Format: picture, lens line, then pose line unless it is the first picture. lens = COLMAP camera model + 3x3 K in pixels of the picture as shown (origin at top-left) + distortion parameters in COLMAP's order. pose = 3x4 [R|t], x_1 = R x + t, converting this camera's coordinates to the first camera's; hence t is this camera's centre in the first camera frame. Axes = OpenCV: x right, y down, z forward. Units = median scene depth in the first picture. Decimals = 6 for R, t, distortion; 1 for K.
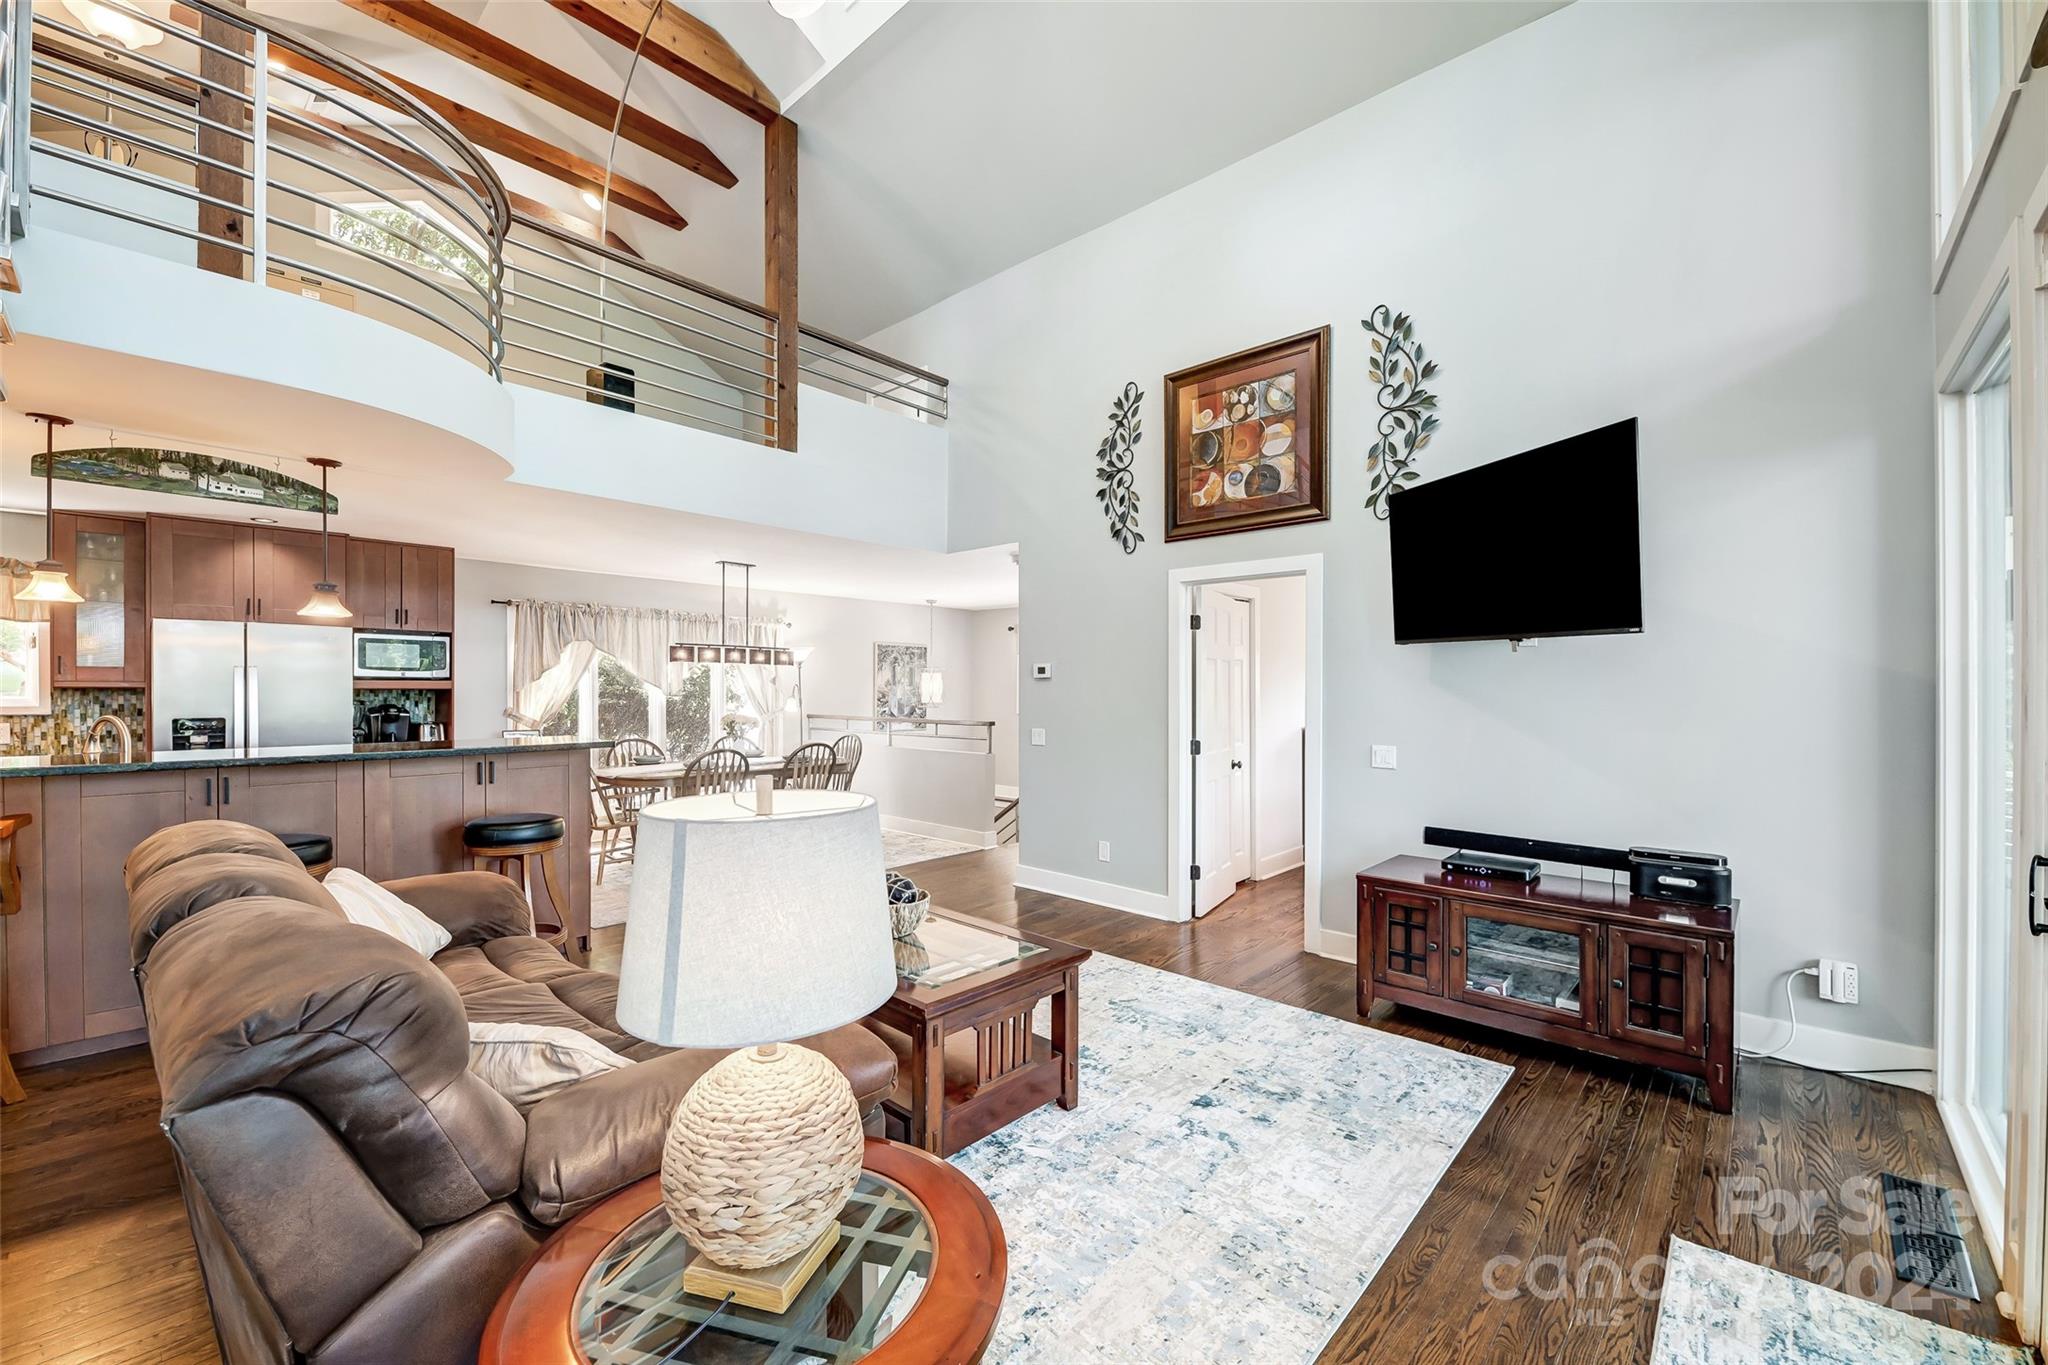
lens RADIAL K [[833.2, 0, 1042.2], [0, 833.2, 729.9], [0, 0, 1]] dist [0.000544, 0.000032]
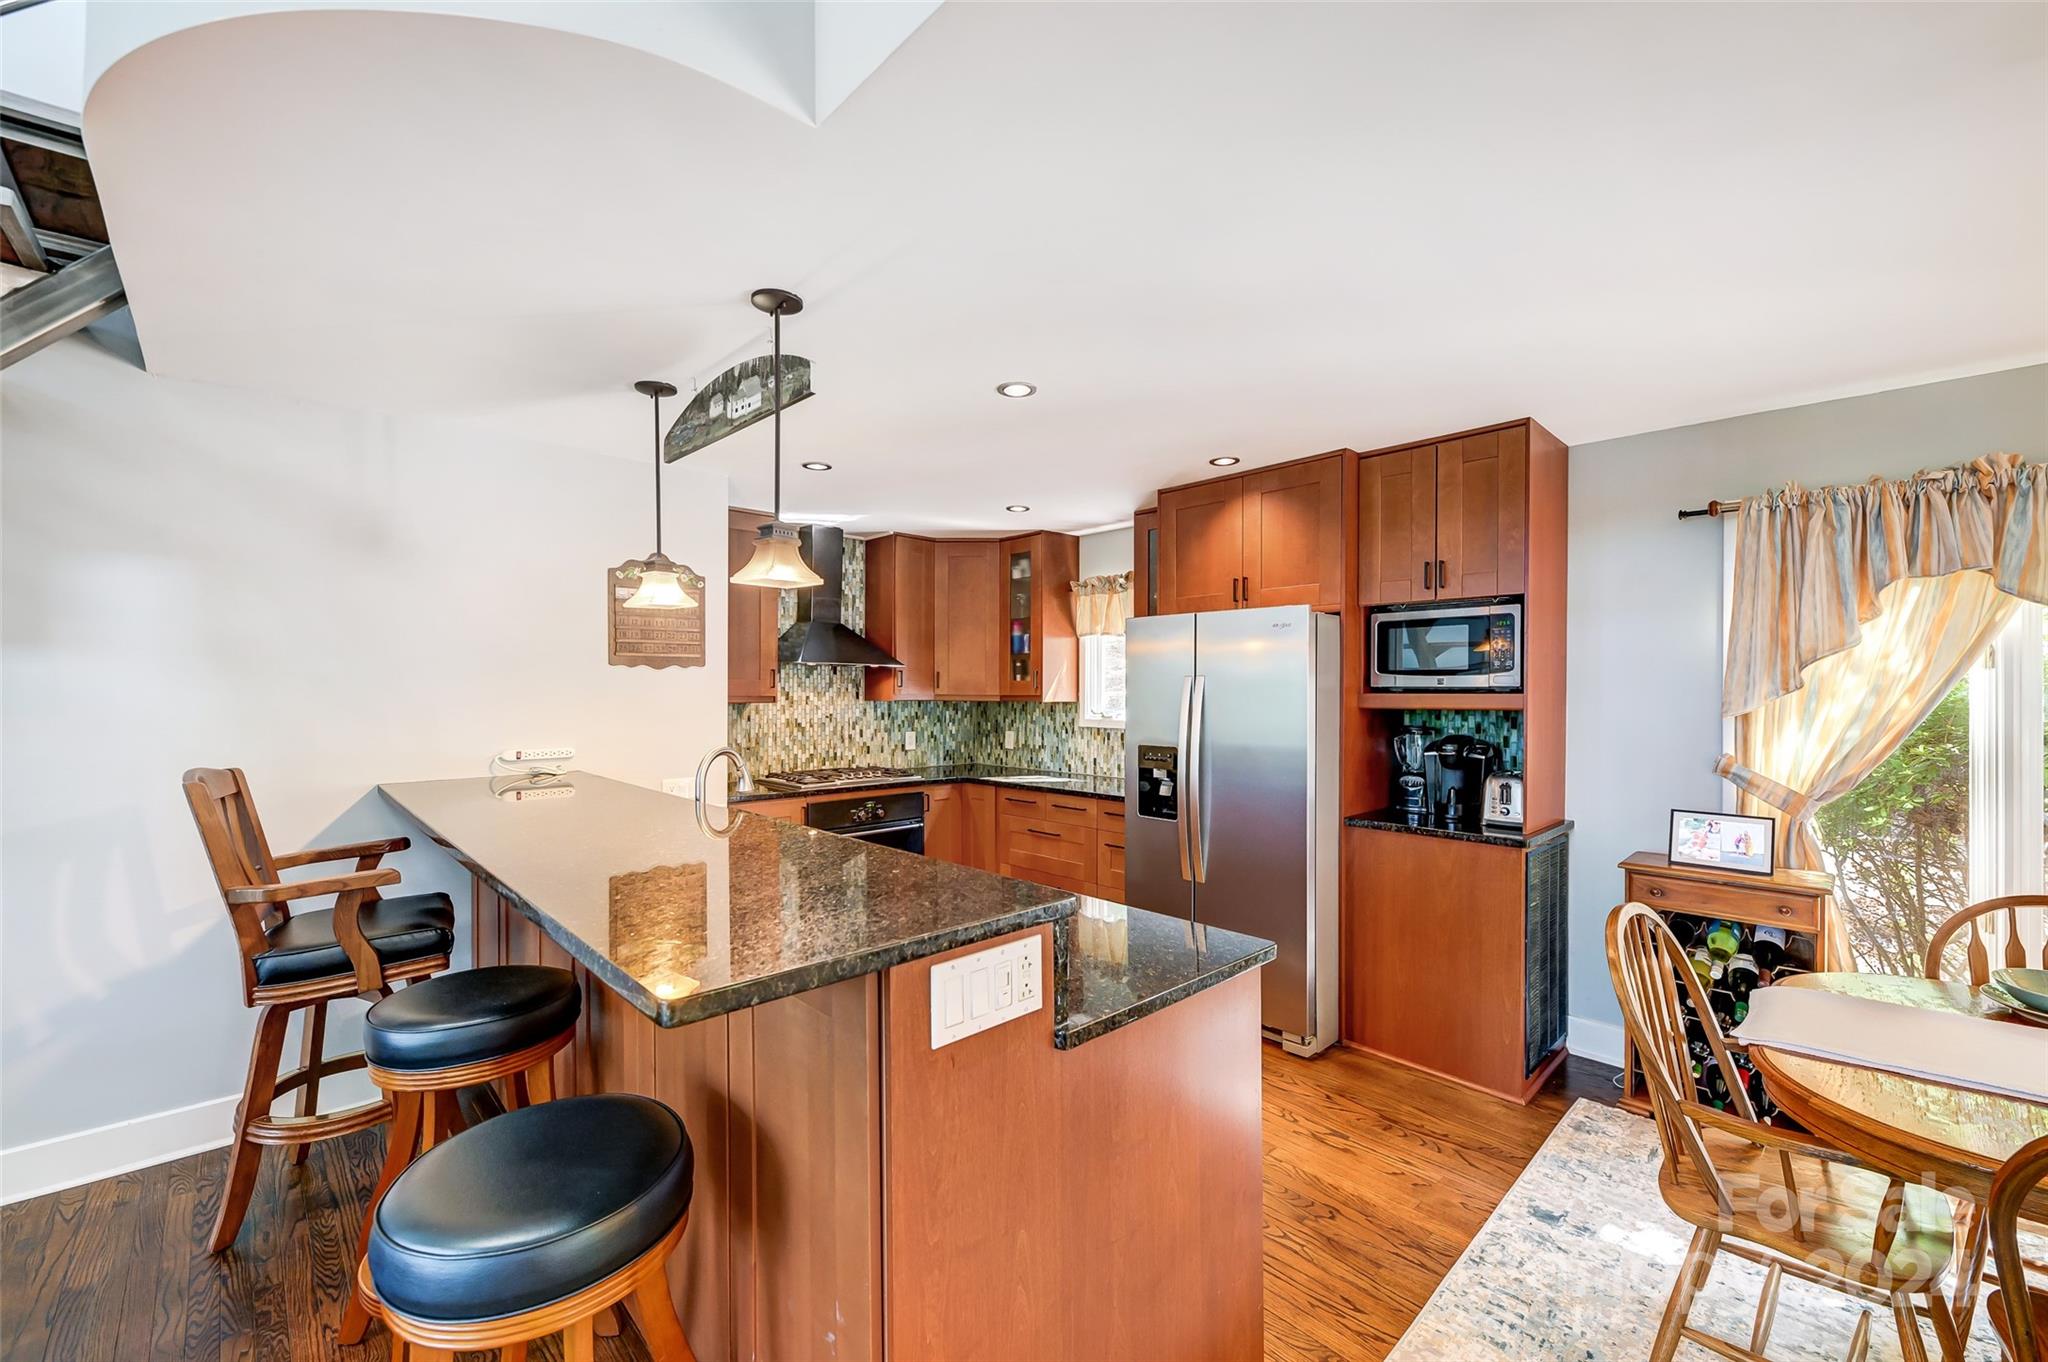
lens RADIAL K [[813.2, 0, 1019.5], [0, 813.2, 691.1], [0, 0, 1]] dist [0.007963, -0.007285]
pose [[-0.118494, -0.000641, -0.992955, -0.241726], [-0.050410, 0.998714, 0.005371, -0.056958], [0.991674, 0.050691, -0.118374, 0.906008]]
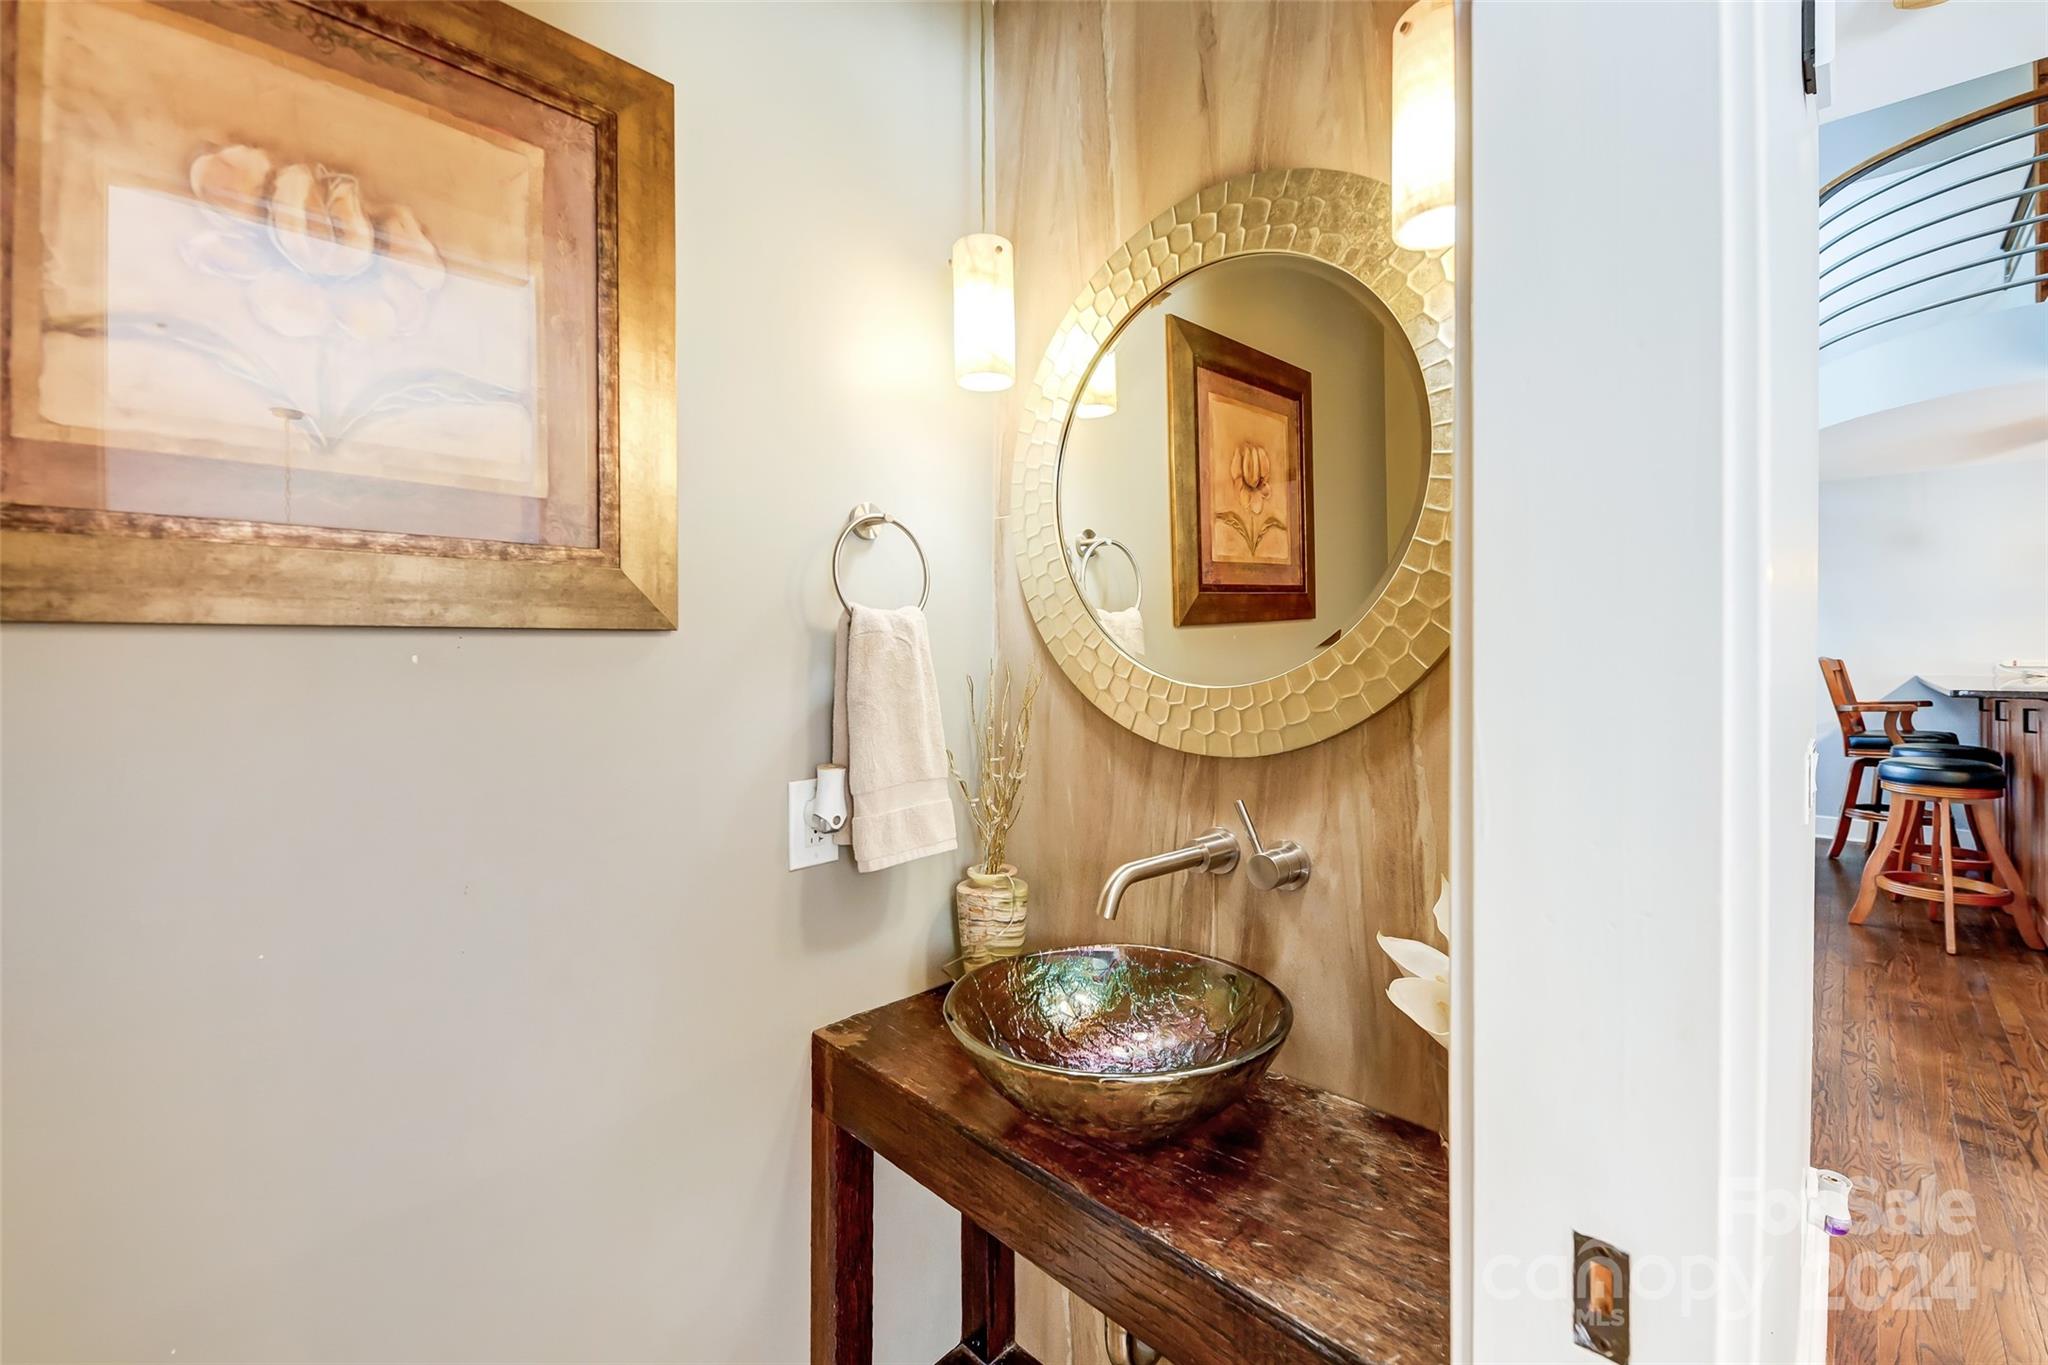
lens RADIAL K [[860.2, 0, 1024.0], [0, 860.2, 682.5], [0, 0, 1]] dist [0.004147, 0.000309]
pose [[-0.997762, 0.015966, 0.064931, 0.289398], [0.020577, 0.997266, 0.070972, -0.057285], [-0.063620, 0.072149, -0.995363, 1.541072]]
